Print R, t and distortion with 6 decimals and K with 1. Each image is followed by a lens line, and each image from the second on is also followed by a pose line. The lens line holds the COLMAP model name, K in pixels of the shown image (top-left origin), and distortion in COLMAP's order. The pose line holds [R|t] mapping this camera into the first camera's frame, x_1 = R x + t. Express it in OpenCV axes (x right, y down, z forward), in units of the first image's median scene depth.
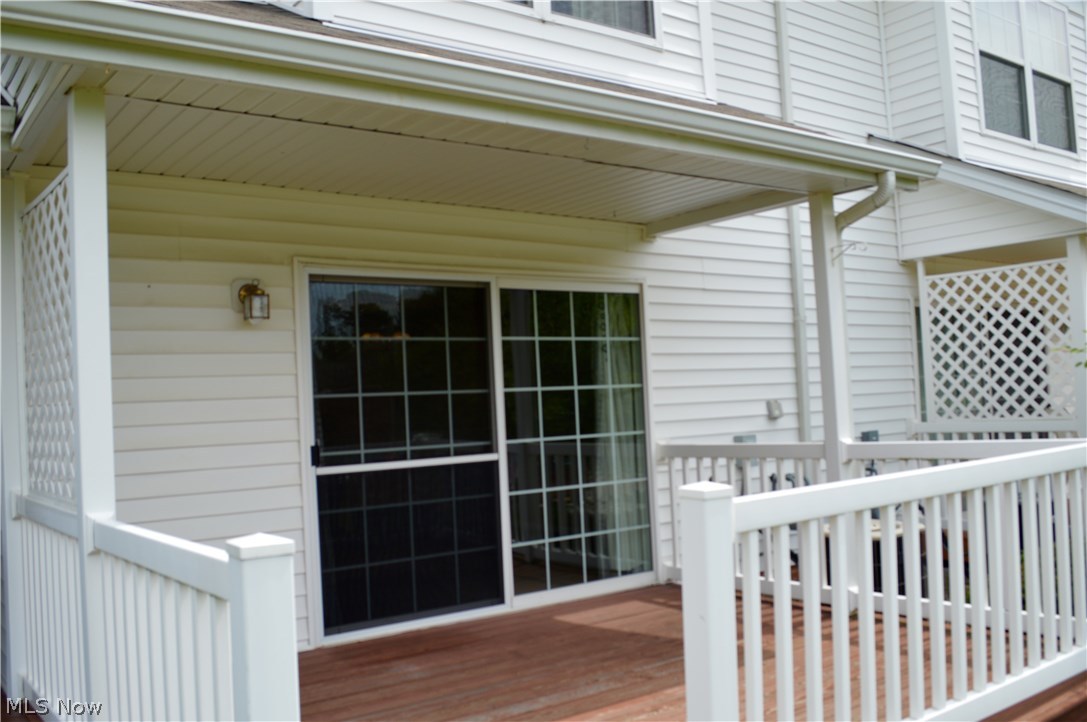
lens RADIAL K [[986.0, 0, 544.1], [0, 986.0, 360.2], [0, 0, 1]] dist [-0.093213, 0.002986]
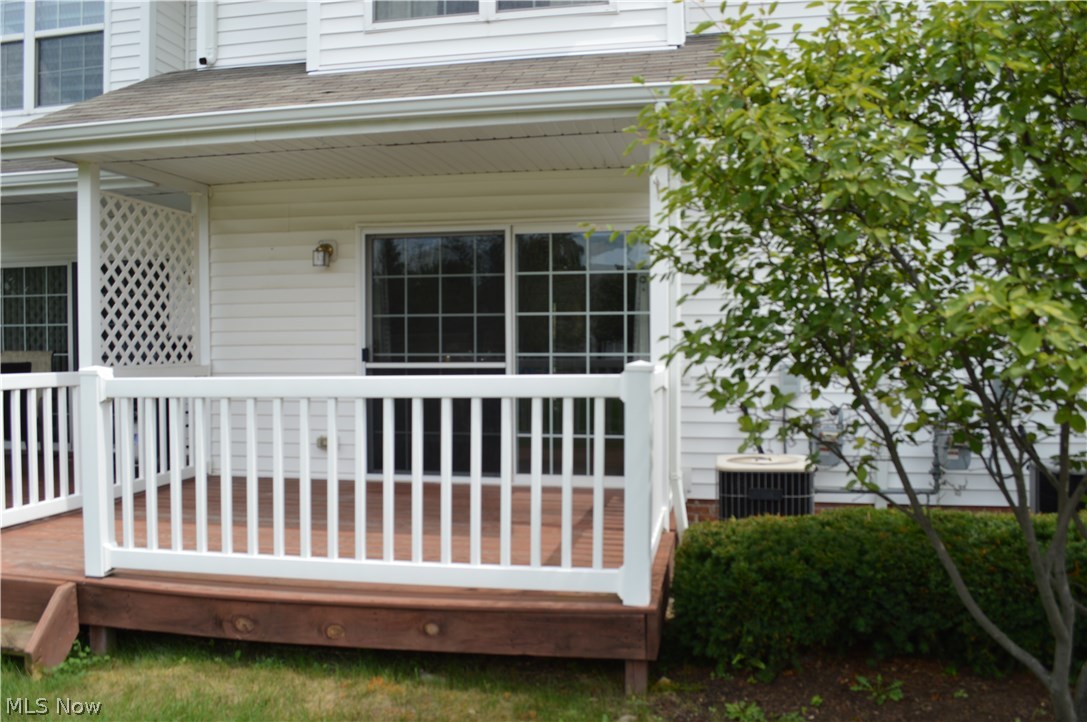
lens RADIAL K [[879.4, 0, 544.0], [0, 879.4, 363.6], [0, 0, 1]] dist [-0.085737, 0.015588]
pose [[0.673468, 0.068075, -0.736075, 0.893906], [0.006208, 0.995195, 0.097719, -0.019060], [0.739190, -0.070380, 0.669809, 0.274822]]
